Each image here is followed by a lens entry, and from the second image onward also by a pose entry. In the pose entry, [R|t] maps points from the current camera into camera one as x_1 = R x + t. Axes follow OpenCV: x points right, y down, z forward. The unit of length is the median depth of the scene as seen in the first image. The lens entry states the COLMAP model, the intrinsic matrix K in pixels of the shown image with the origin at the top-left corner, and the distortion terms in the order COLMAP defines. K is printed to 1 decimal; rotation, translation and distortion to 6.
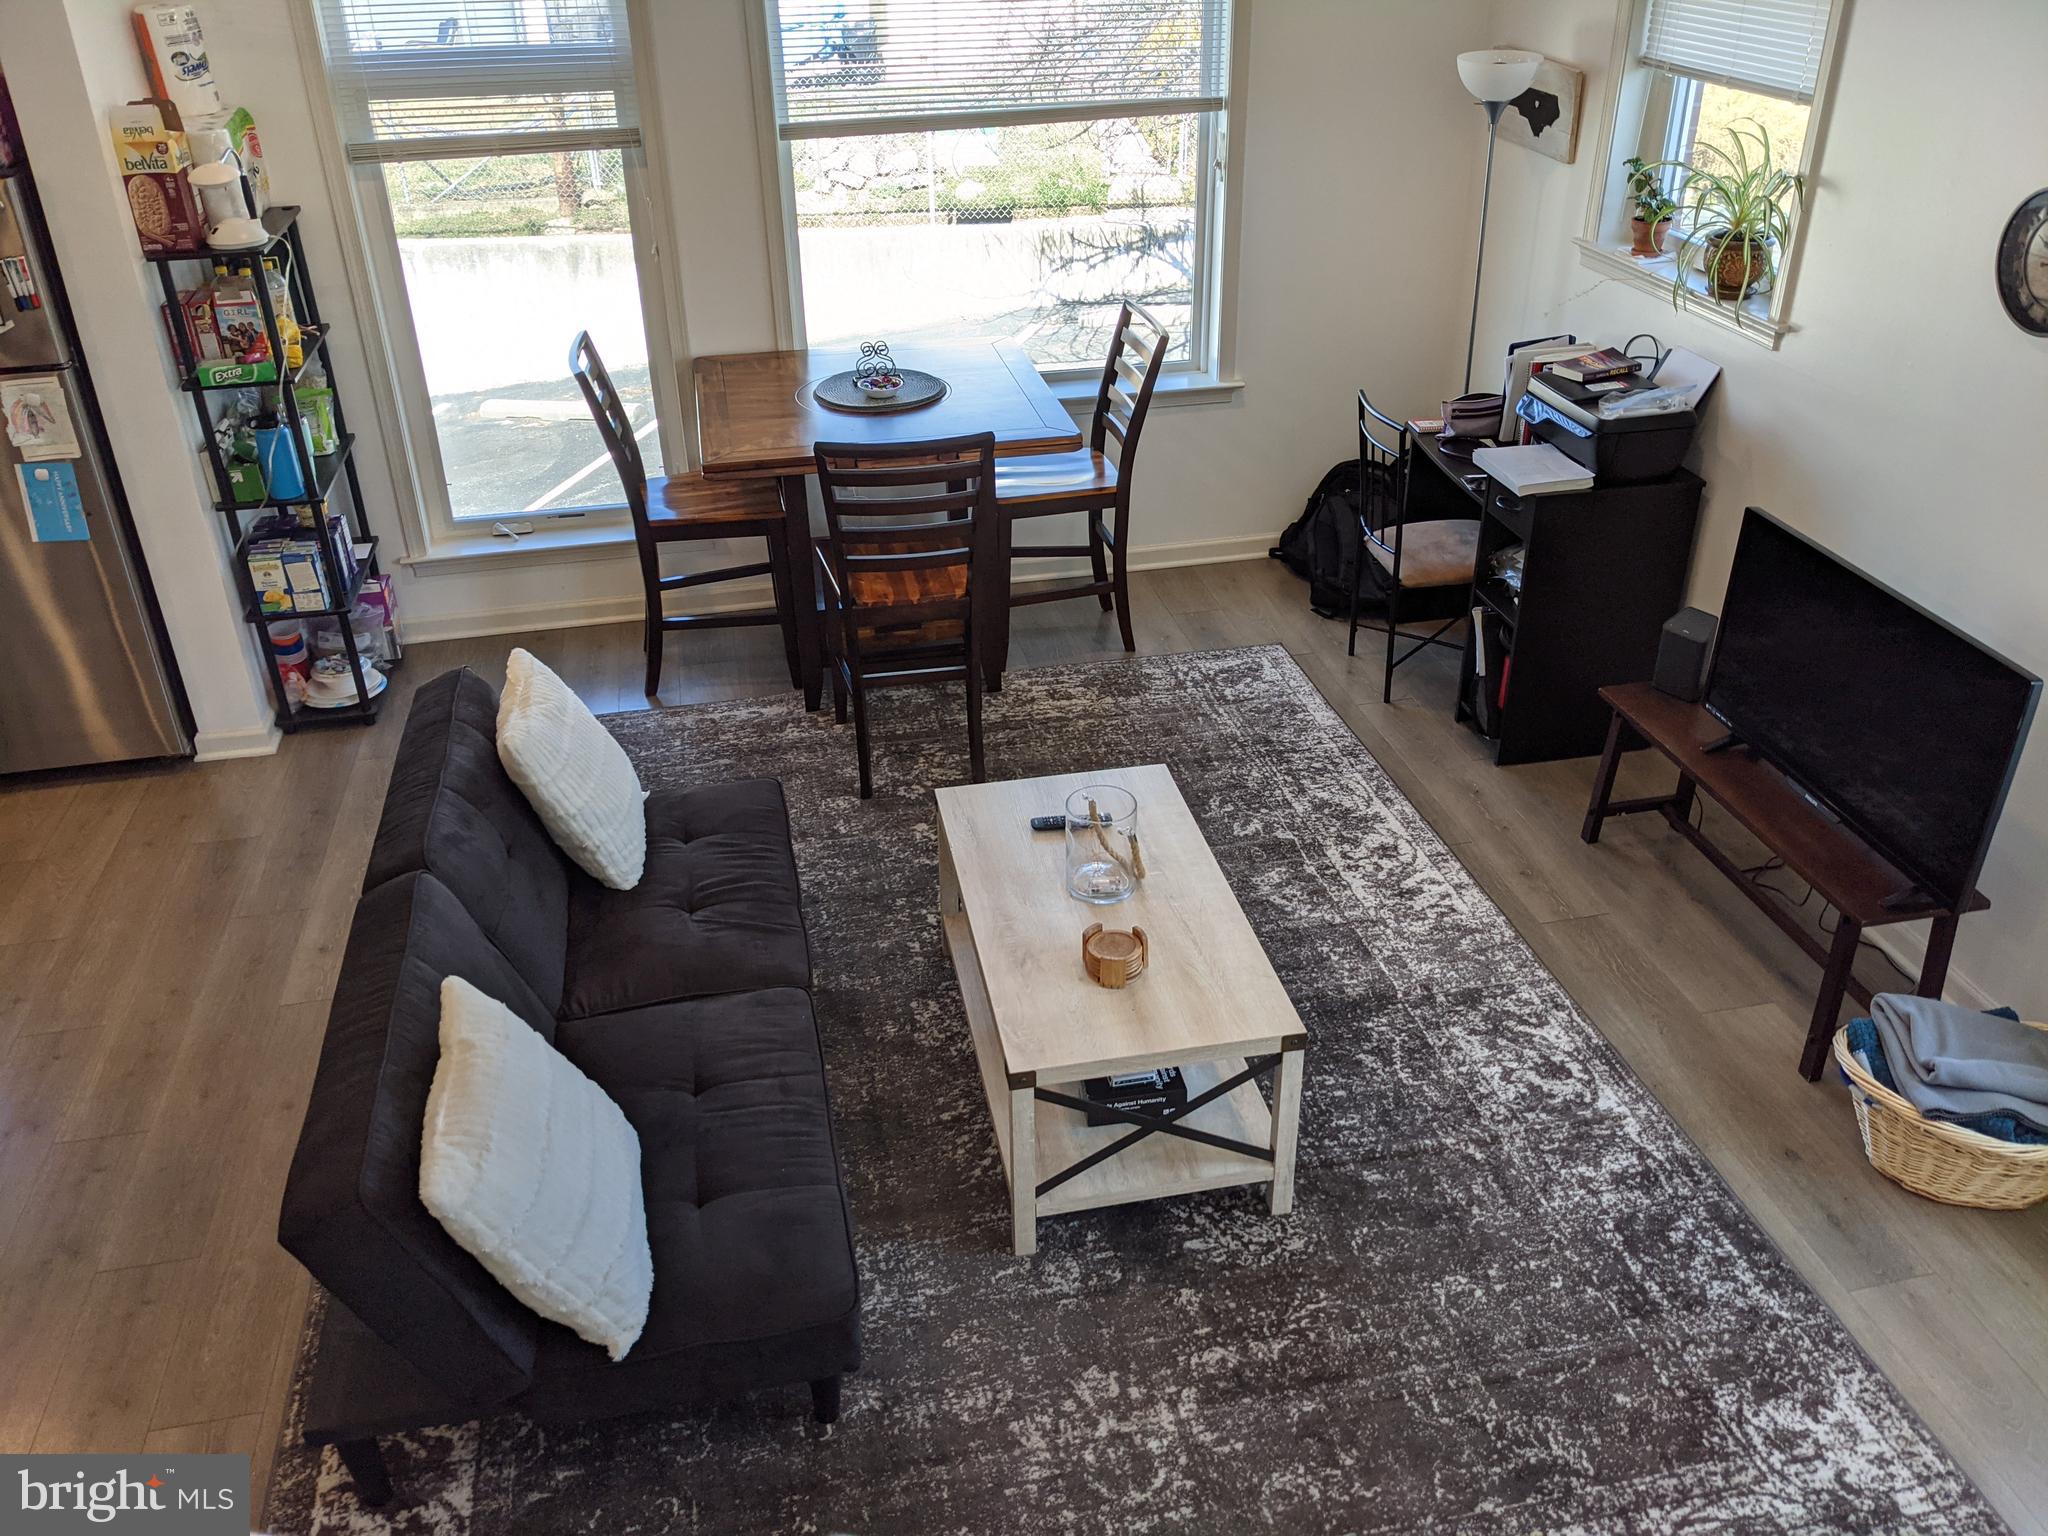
lens RADIAL K [[1602.6, 0, 1005.5], [0, 1602.6, 762.6], [0, 0, 1]] dist [0.058738, -0.109194]
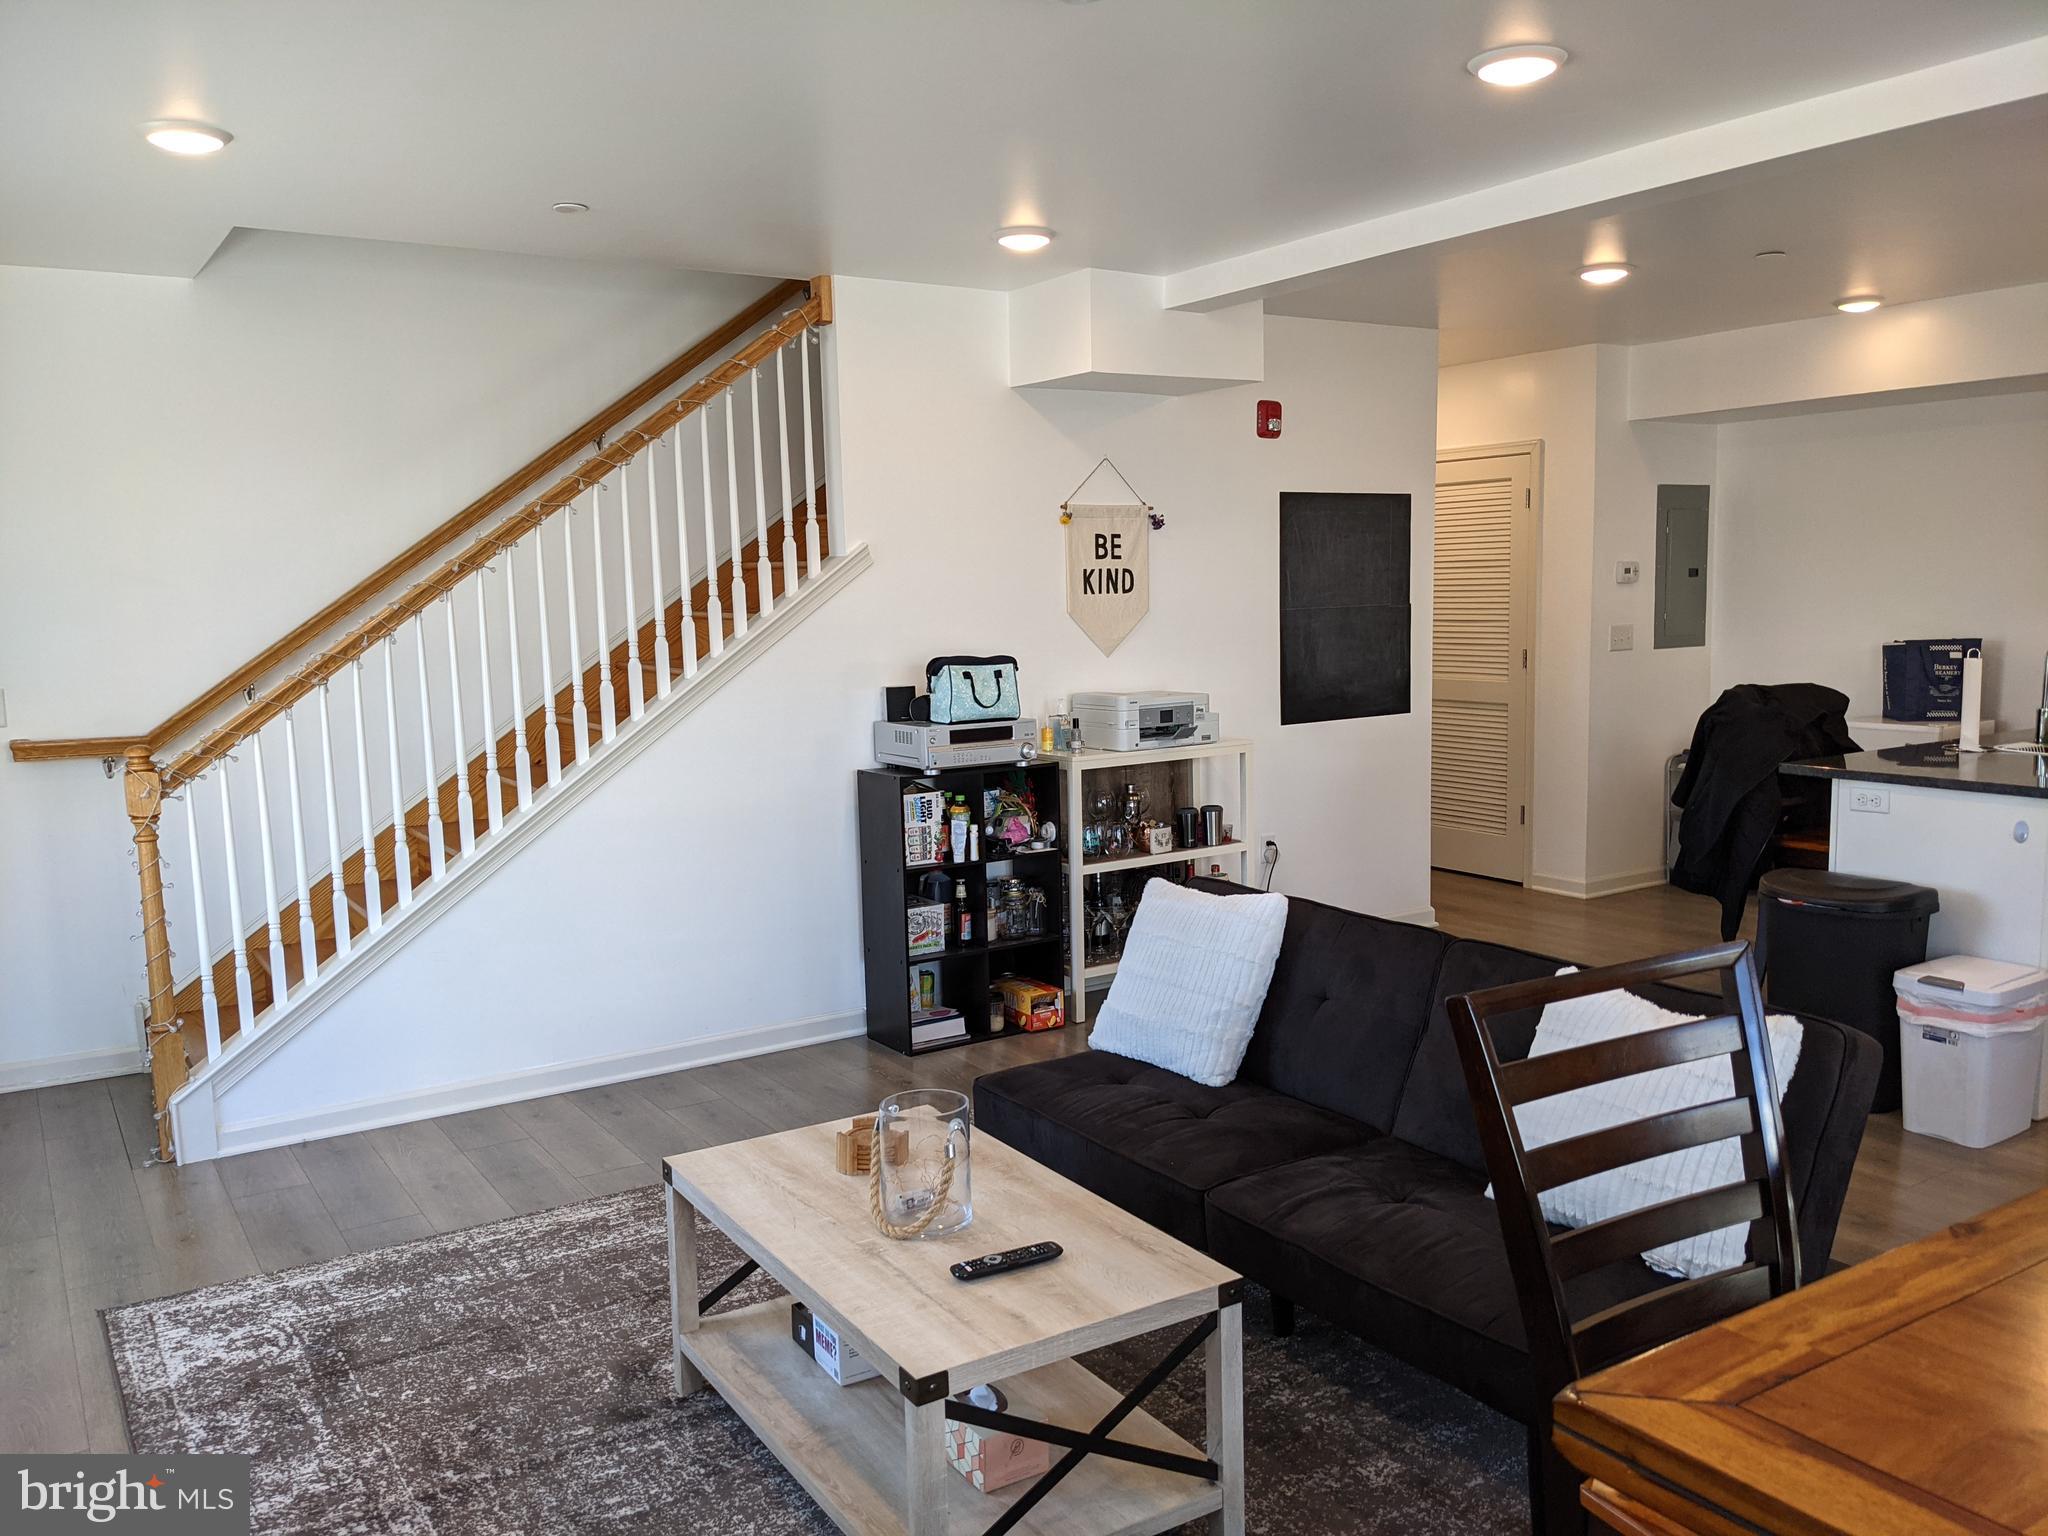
lens RADIAL K [[1602.6, 0, 1005.5], [0, 1602.6, 762.6], [0, 0, 1]] dist [0.058738, -0.109194]
pose [[-0.938852, 0.069840, -0.337163, 0.305369], [-0.144705, 0.808510, 0.570414, -0.620168], [0.312437, 0.584324, -0.748965, 1.644489]]
